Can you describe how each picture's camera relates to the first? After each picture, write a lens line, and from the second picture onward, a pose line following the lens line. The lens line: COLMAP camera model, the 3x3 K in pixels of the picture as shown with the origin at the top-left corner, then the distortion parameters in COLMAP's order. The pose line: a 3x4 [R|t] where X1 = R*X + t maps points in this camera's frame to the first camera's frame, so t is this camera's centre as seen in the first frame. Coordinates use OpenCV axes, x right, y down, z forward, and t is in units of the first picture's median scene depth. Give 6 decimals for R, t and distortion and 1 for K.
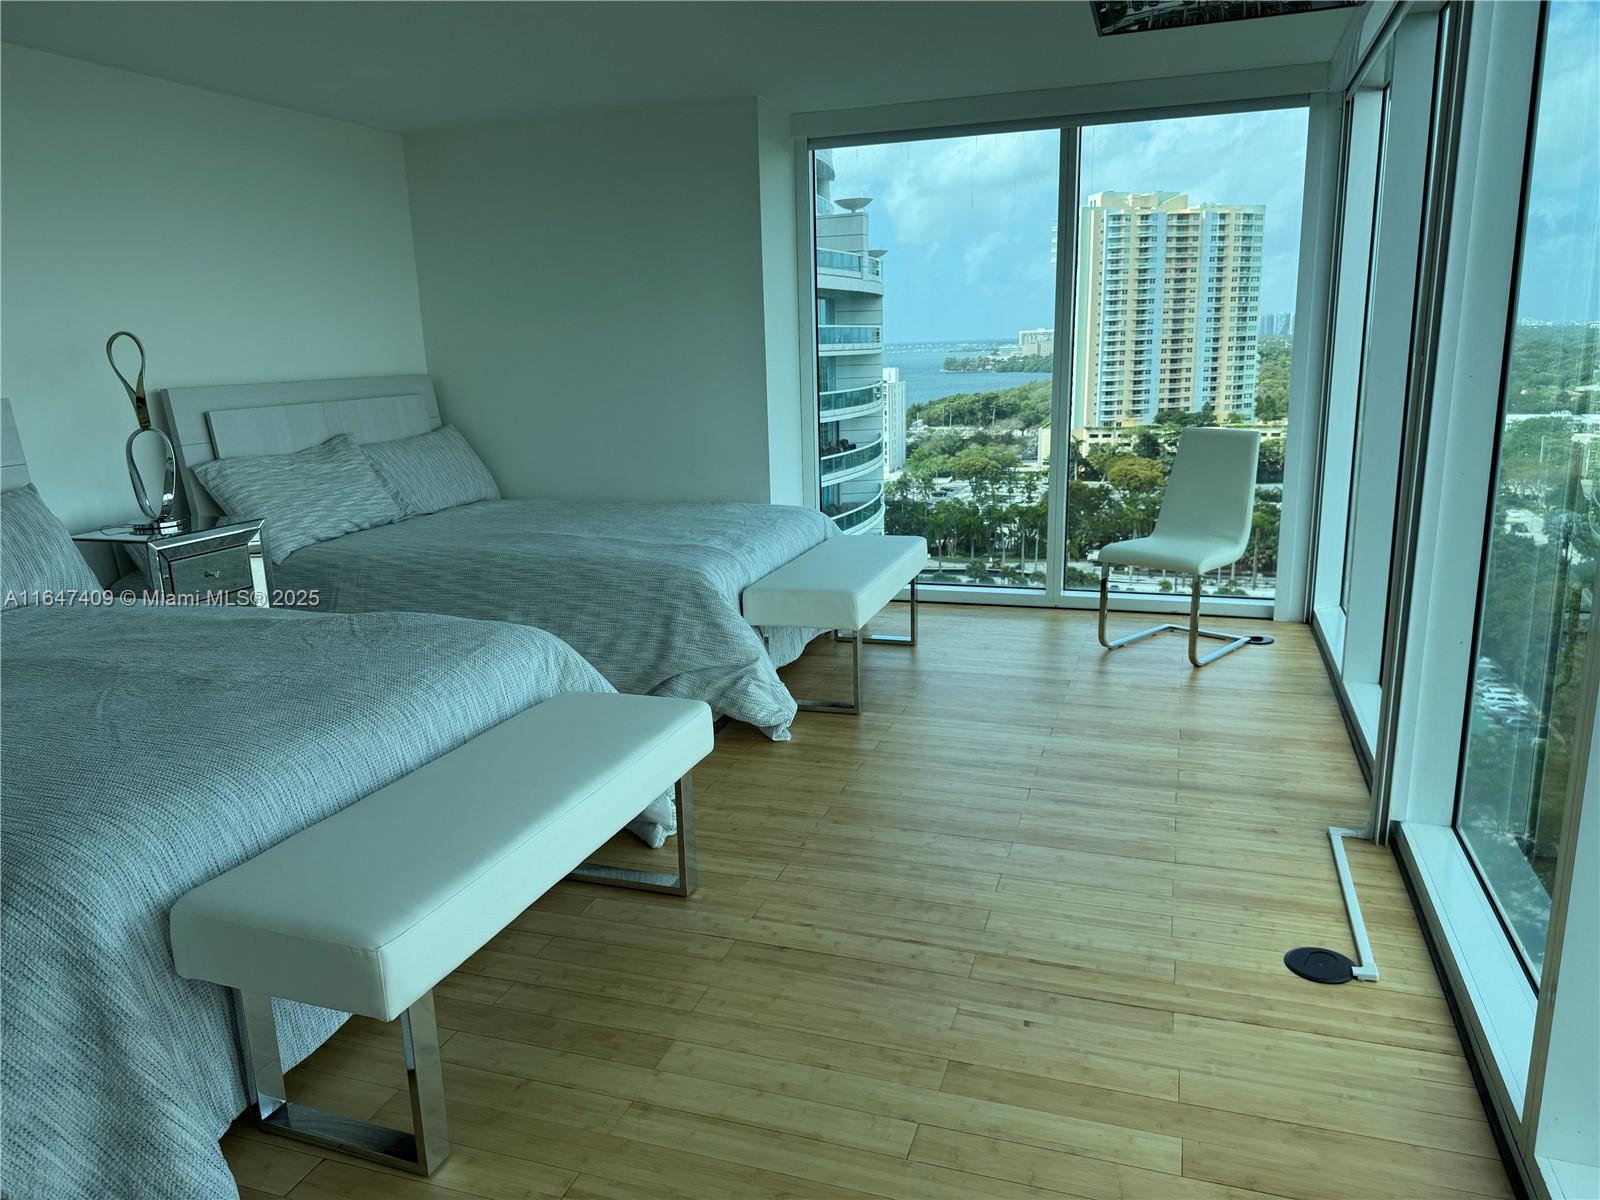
lens RADIAL K [[1121.6, 0, 800.0], [0, 1121.6, 600.0], [0, 0, 1]] dist [0.120925, -0.182691]
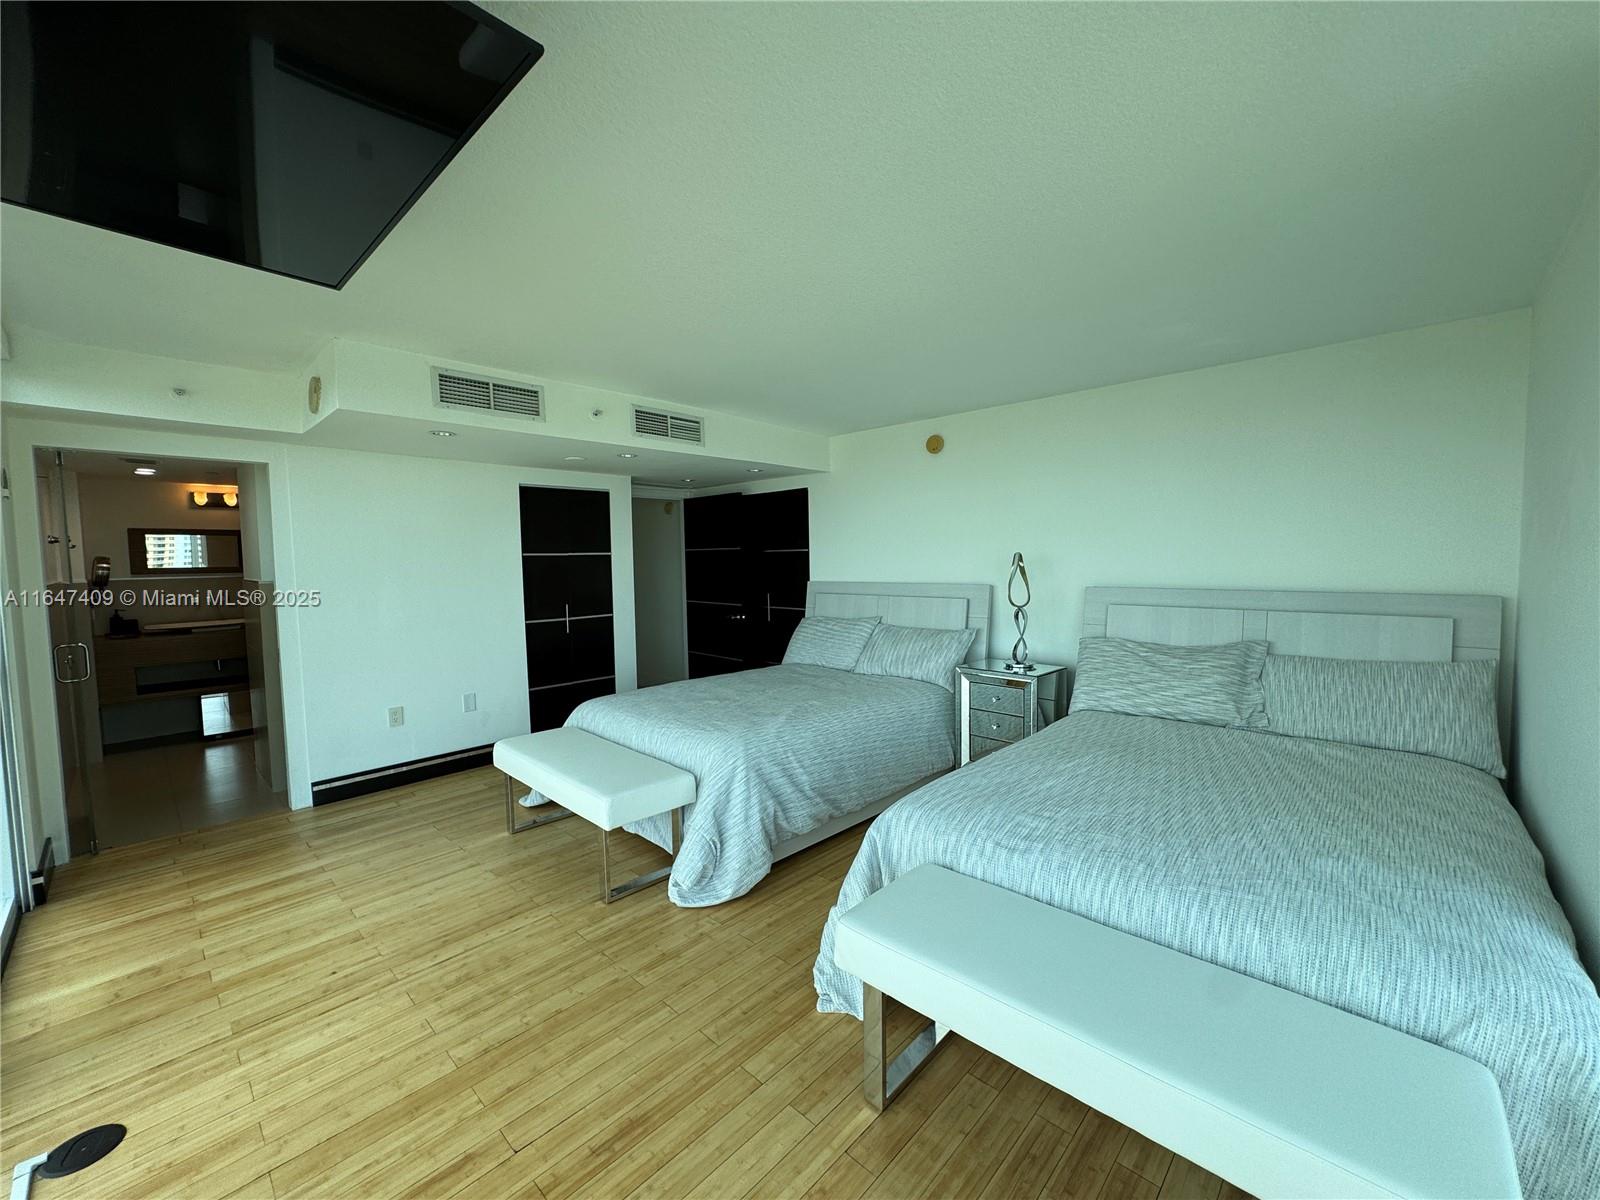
lens RADIAL K [[641.0, 0, 800.0], [0, 641.0, 600.0], [0, 0, 1]] dist [0.001117, 0.000429]
pose [[-0.420636, 0.095674, -0.902171, 0.525922], [-0.176041, 0.966915, 0.184619, -0.351738], [0.889986, 0.236476, -0.389877, 1.353993]]
